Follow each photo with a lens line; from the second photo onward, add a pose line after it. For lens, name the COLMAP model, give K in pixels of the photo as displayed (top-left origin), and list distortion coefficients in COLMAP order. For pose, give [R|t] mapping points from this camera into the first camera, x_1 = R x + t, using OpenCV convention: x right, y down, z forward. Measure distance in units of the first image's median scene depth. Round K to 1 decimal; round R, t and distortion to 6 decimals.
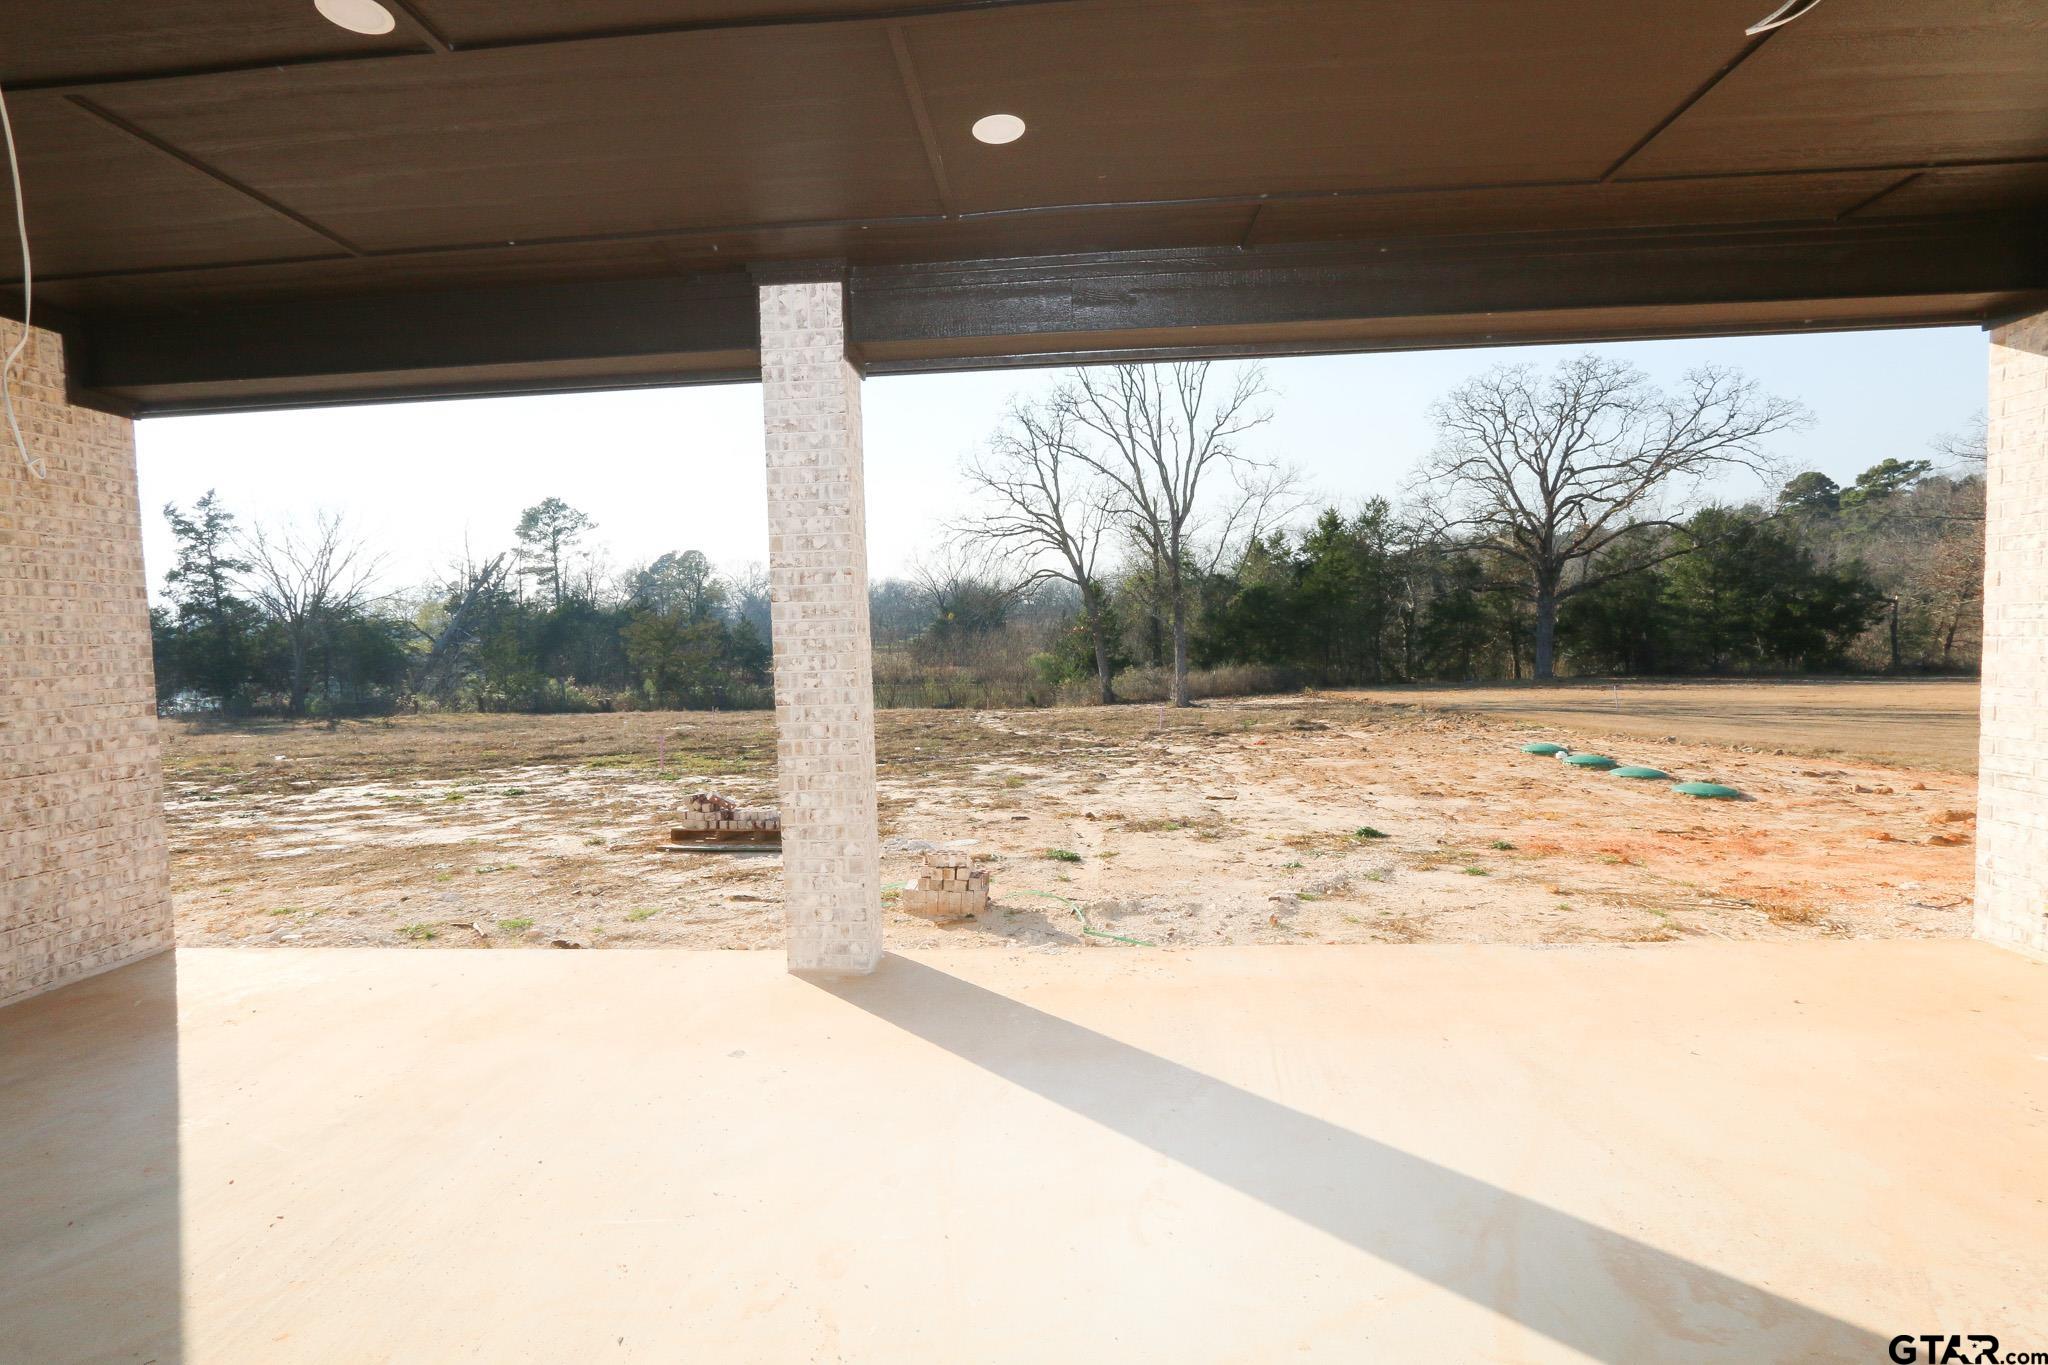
lens RADIAL K [[938.9, 0, 1024.1], [0, 938.9, 682.2], [0, 0, 1]] dist [-0.018975, -0.000730]
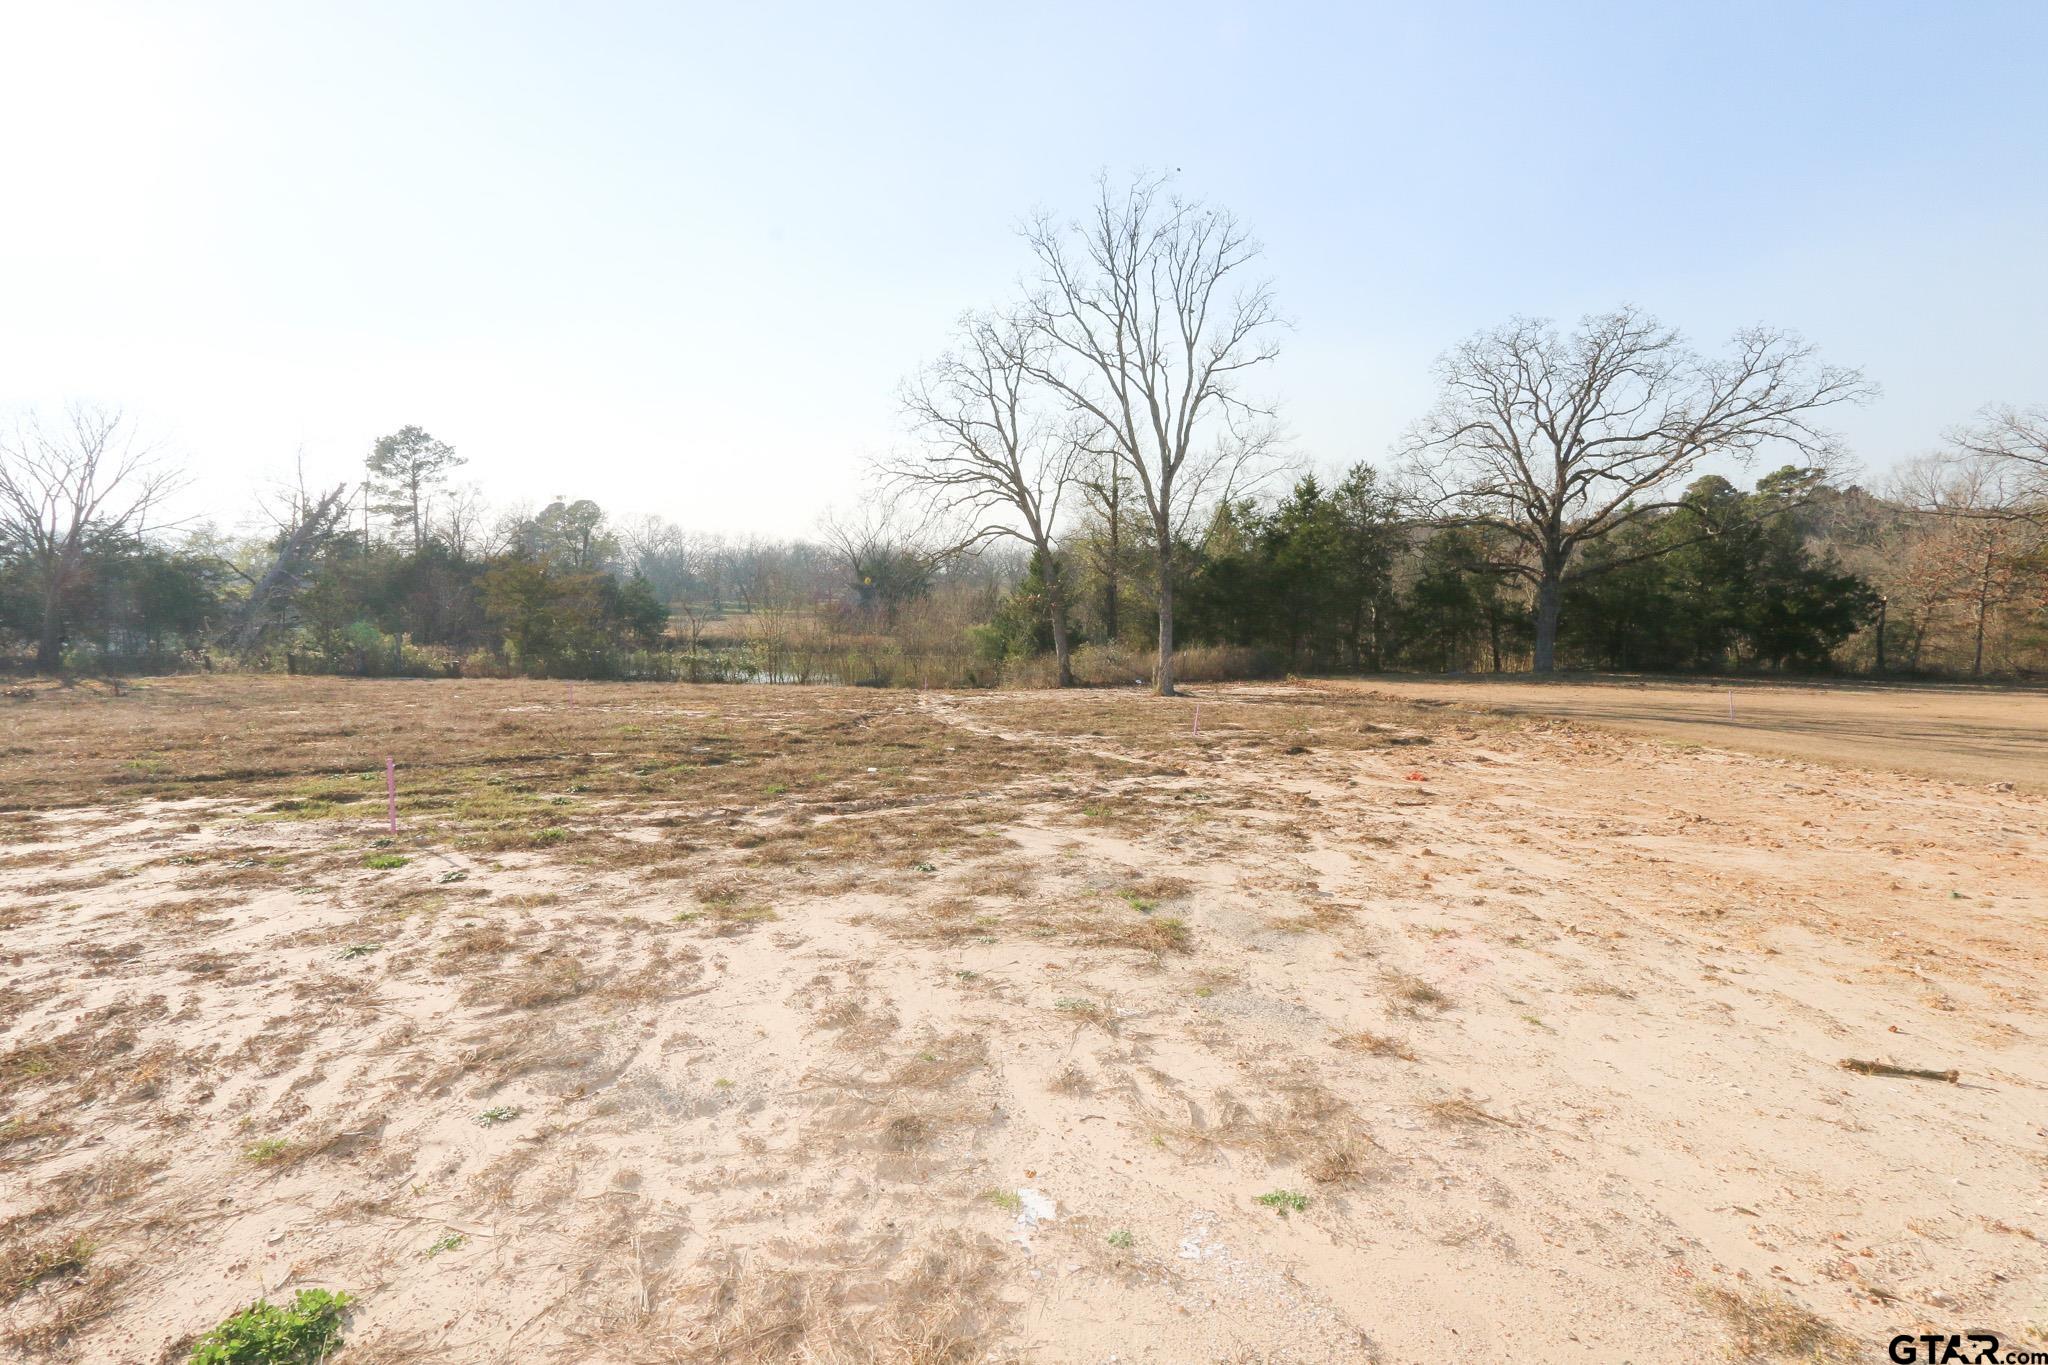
lens RADIAL K [[938.9, 0, 1022.9], [0, 938.9, 678.5], [0, 0, 1]] dist [-0.018975, -0.000730]
pose [[0.994804, 0.029922, 0.097311, -0.028066], [-0.032430, 0.999179, 0.024288, -0.003376], [-0.096505, -0.027318, 0.994958, 0.135976]]
